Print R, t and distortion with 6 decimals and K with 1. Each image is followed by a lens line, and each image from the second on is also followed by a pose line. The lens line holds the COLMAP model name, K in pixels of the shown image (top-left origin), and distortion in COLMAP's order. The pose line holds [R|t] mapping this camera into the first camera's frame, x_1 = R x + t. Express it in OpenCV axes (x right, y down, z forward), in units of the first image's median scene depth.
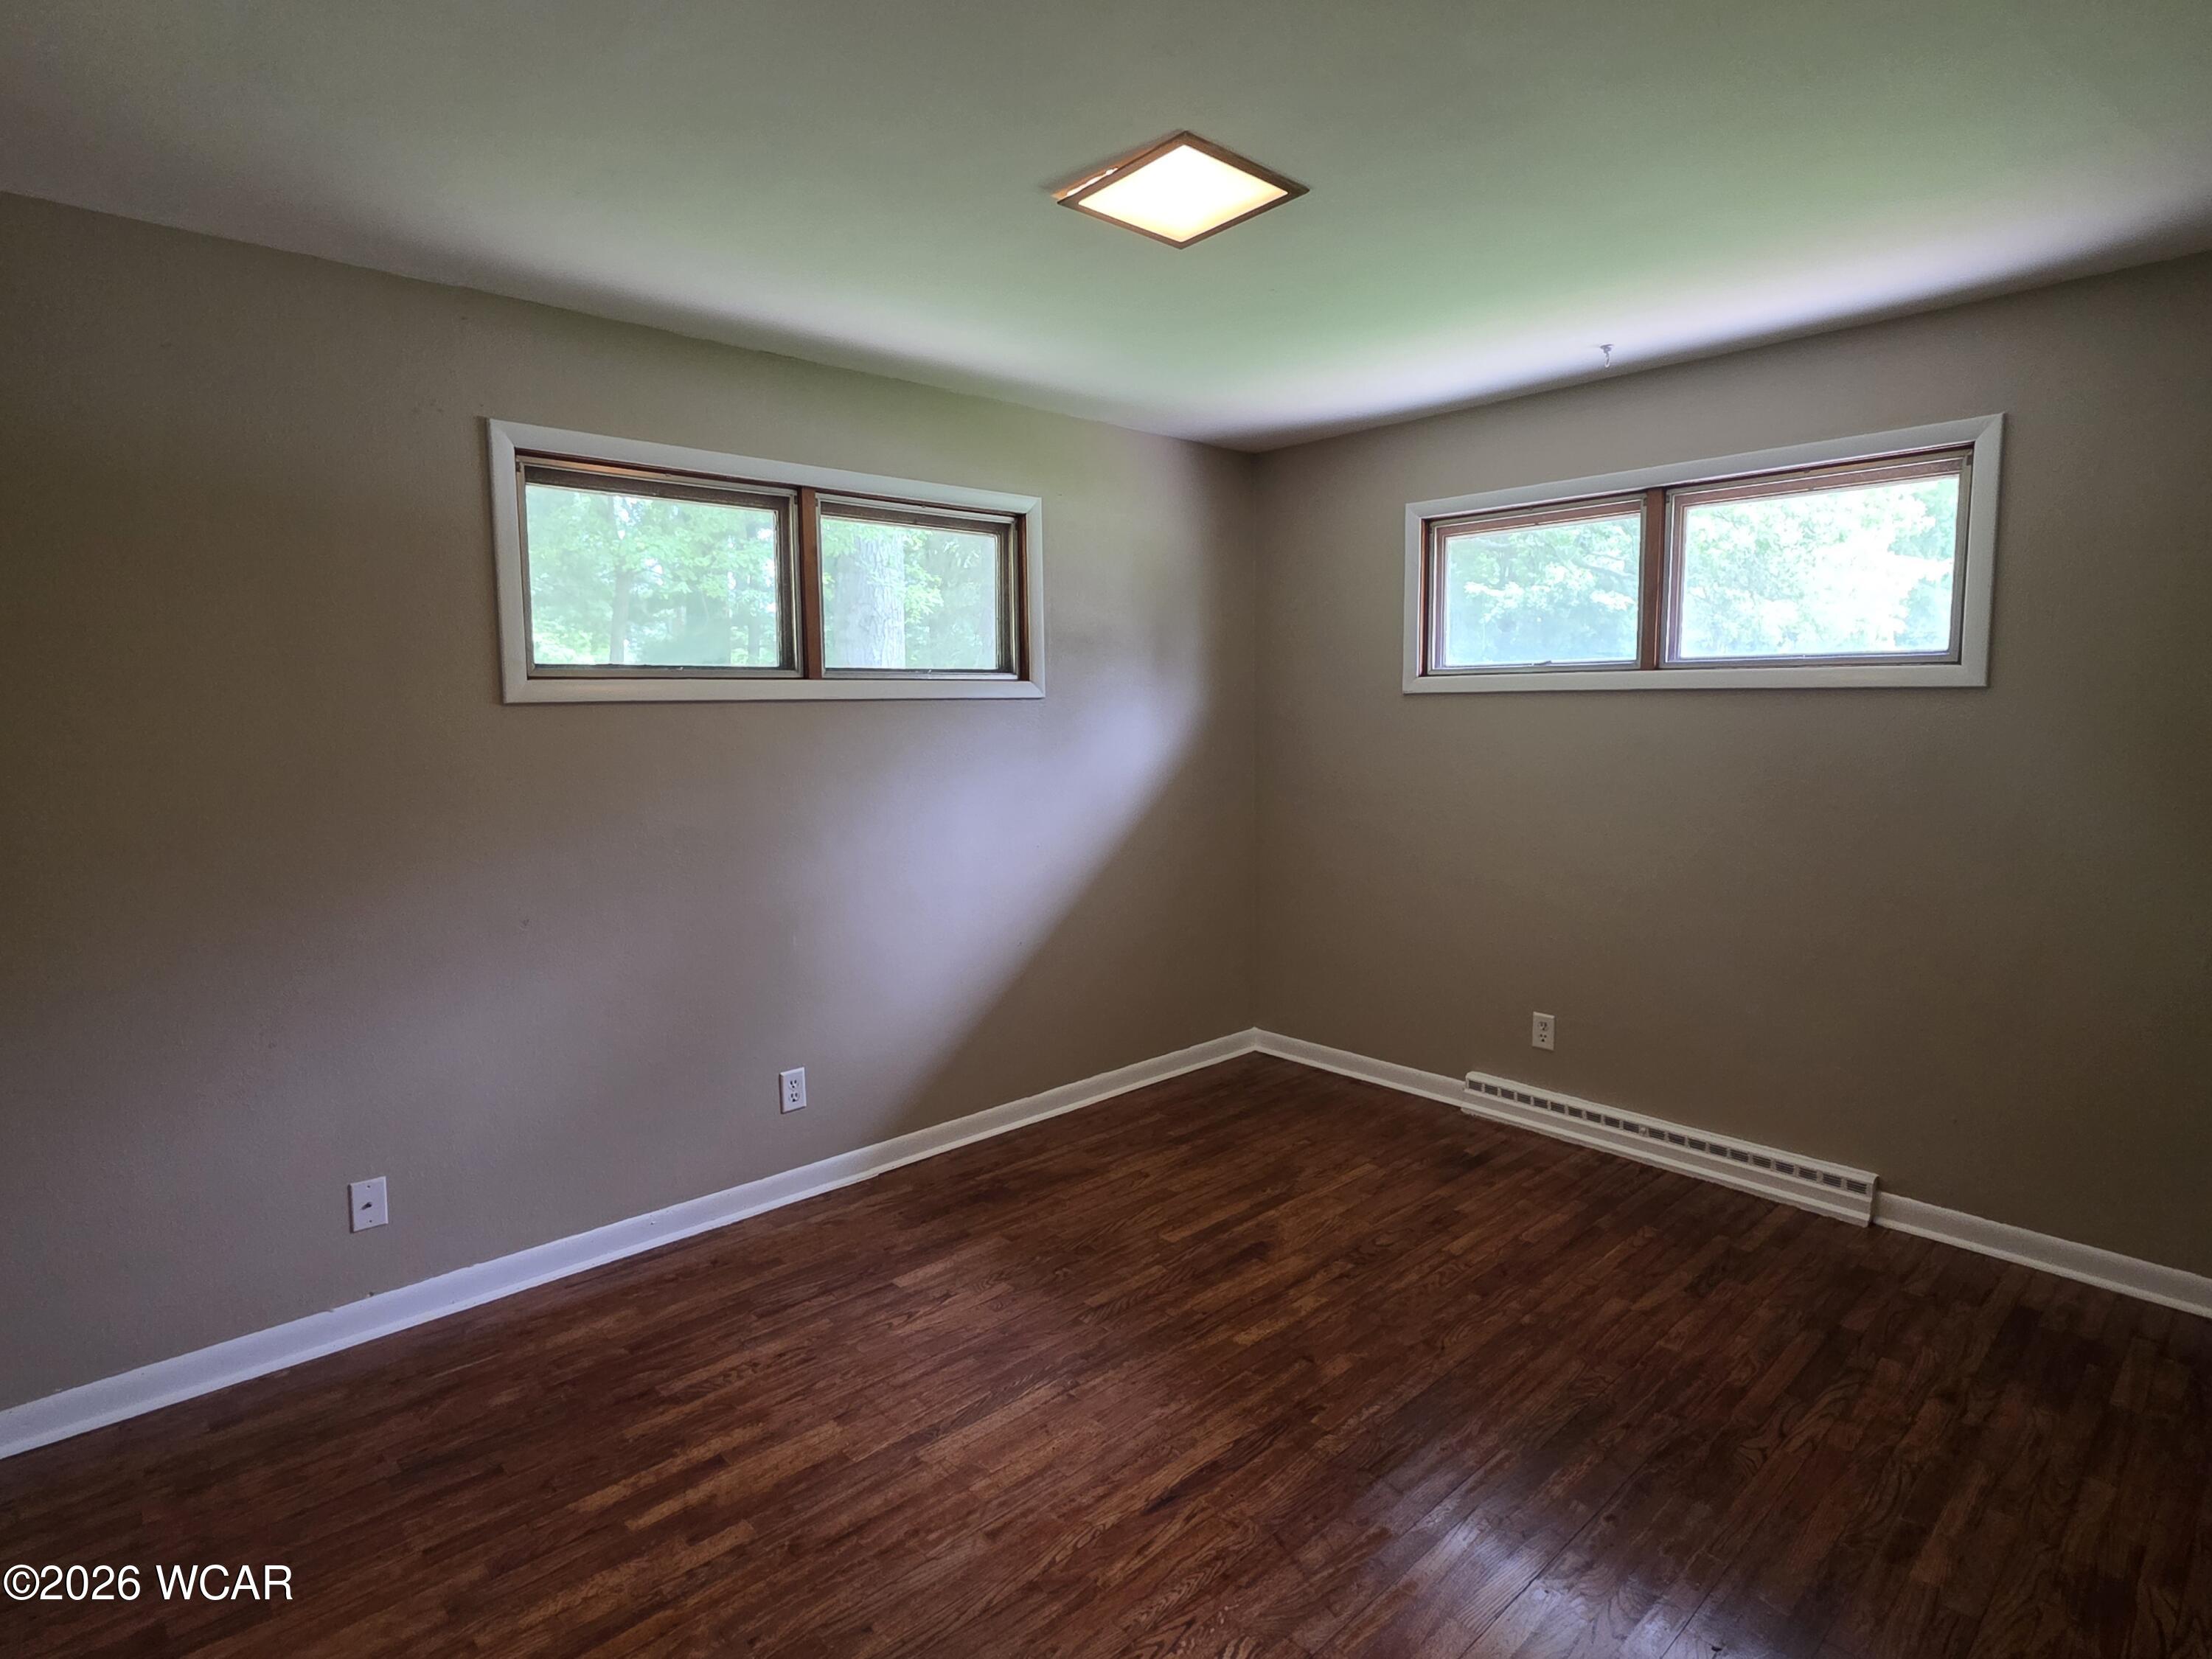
lens RADIAL K [[1162.3, 0, 1102.7], [0, 1162.3, 815.3], [0, 0, 1]] dist [0.013606, -0.001581]
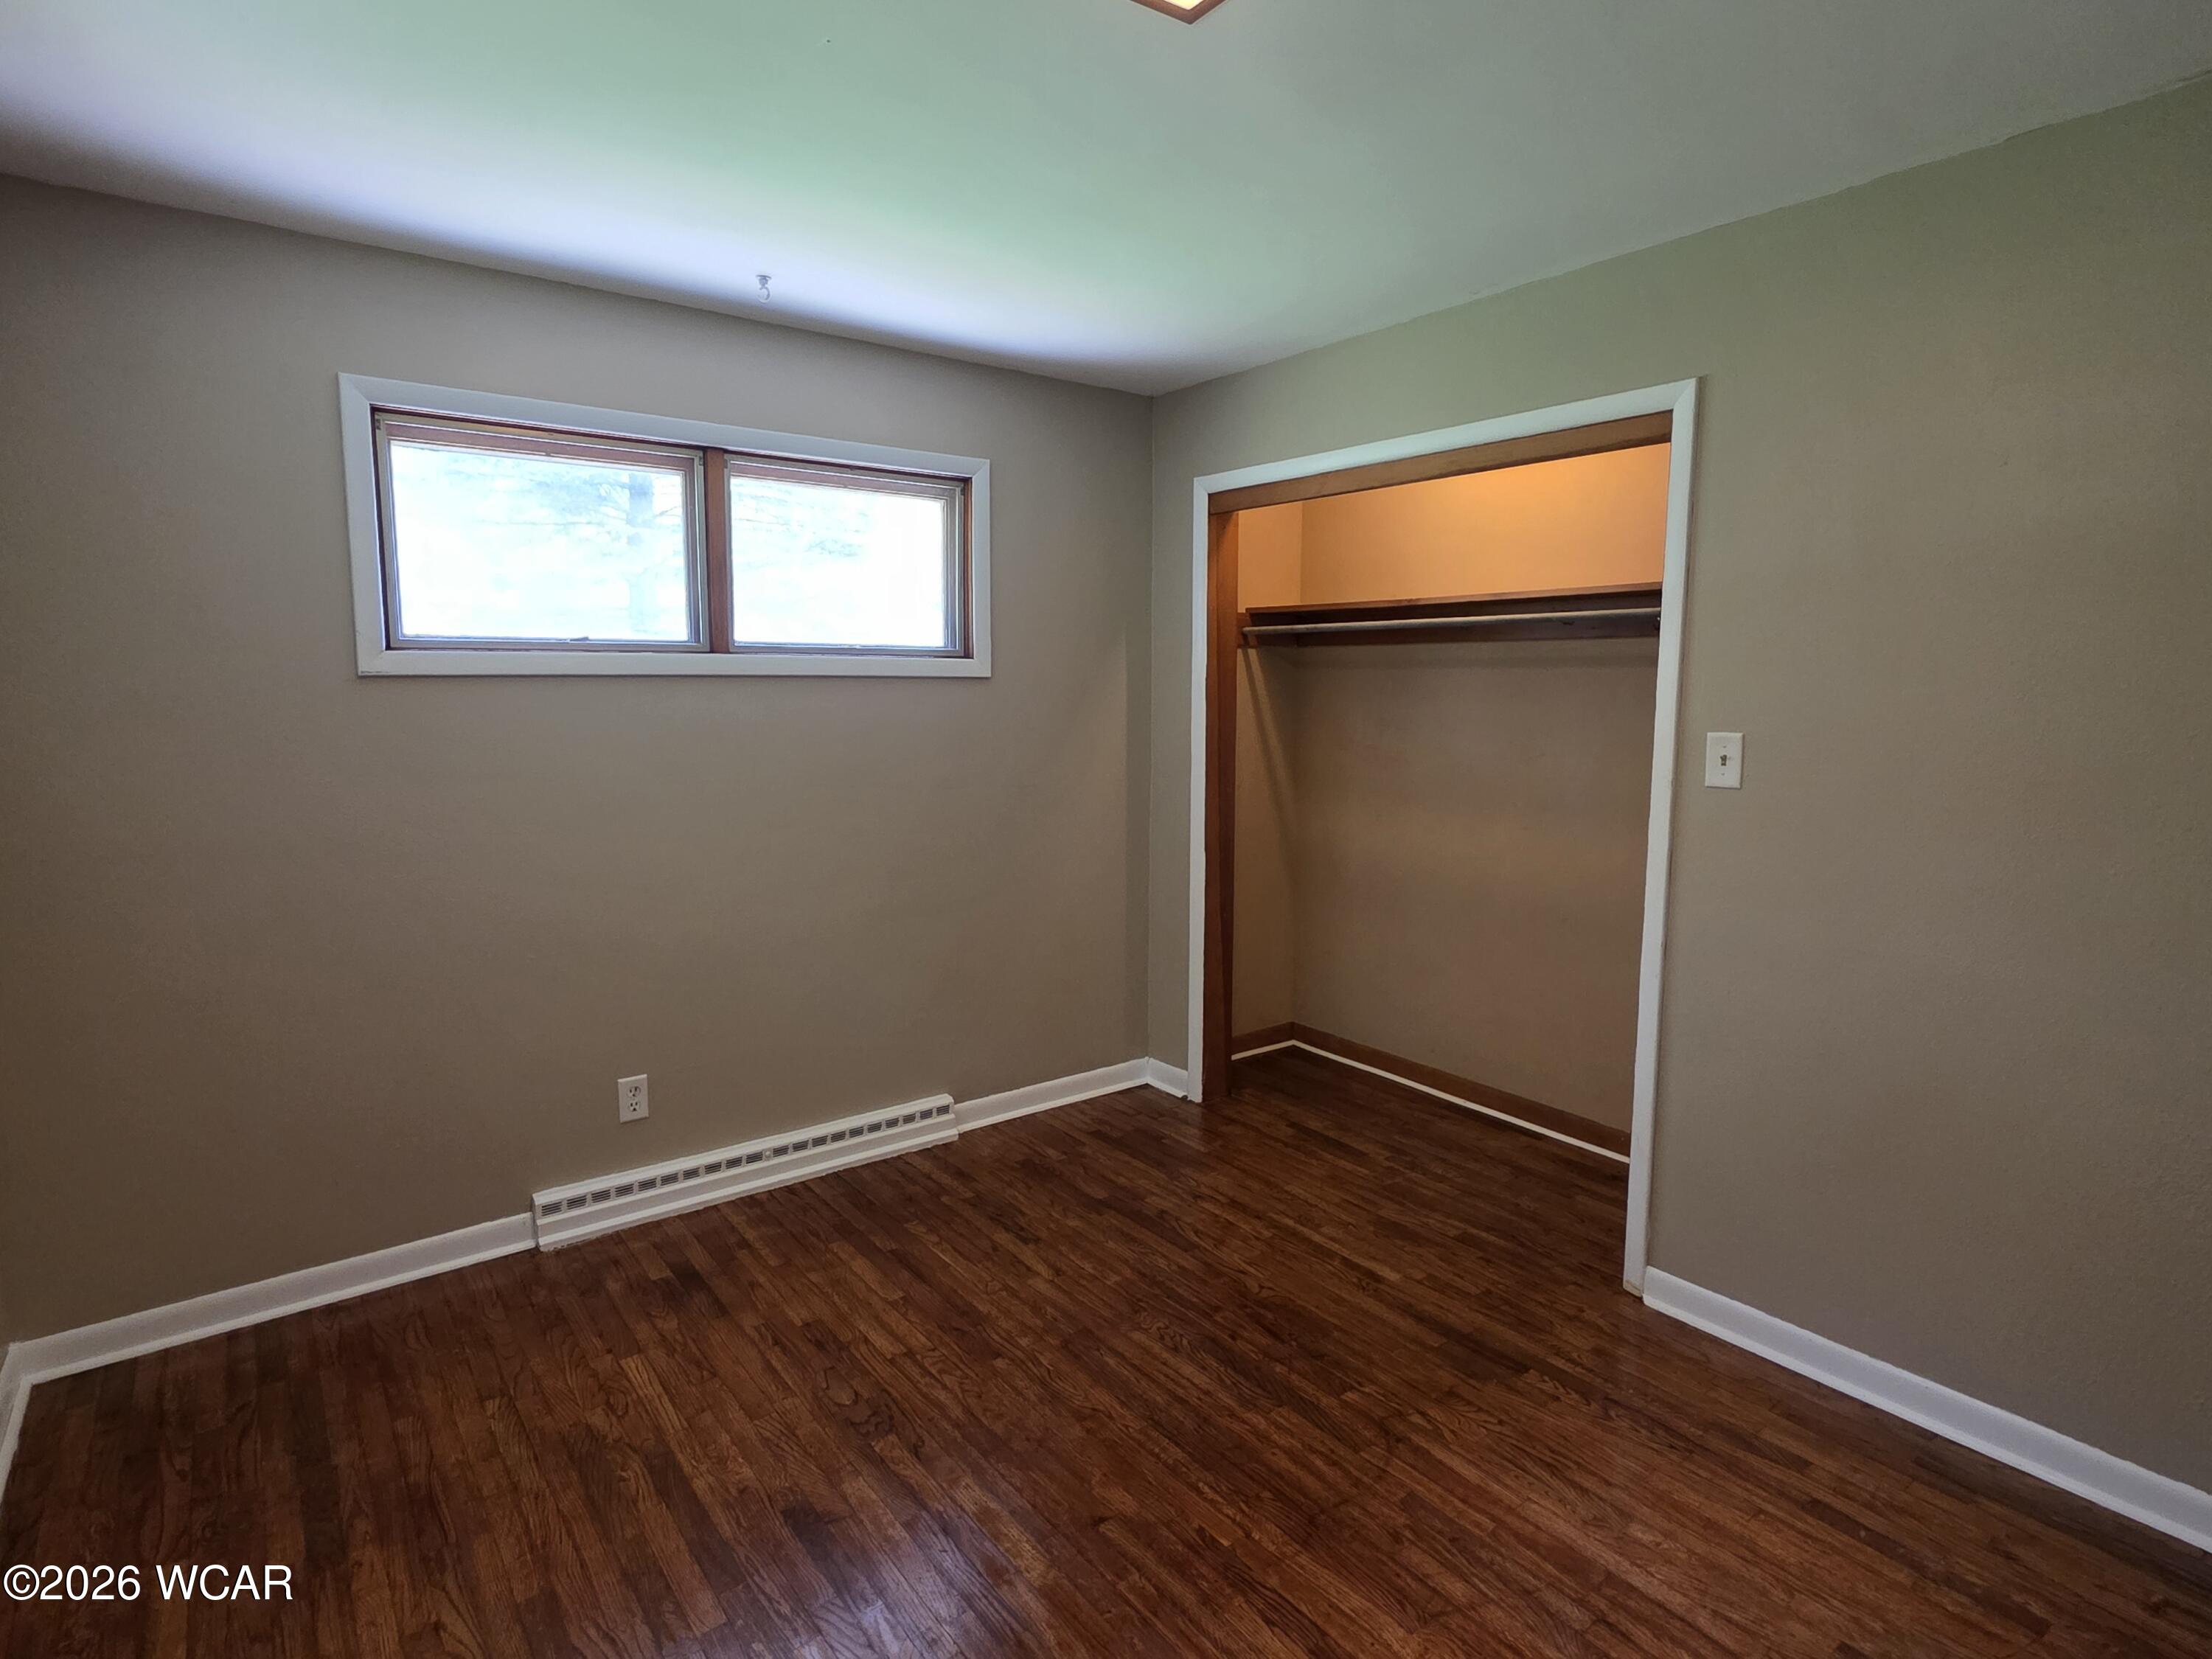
lens RADIAL K [[1162.3, 0, 1102.7], [0, 1162.3, 815.3], [0, 0, 1]] dist [0.013606, -0.001581]
pose [[0.094348, -0.109084, 0.989545, -0.415715], [0.095287, 0.990405, 0.100094, -0.065635], [-0.990969, 0.084847, 0.103837, 0.653873]]
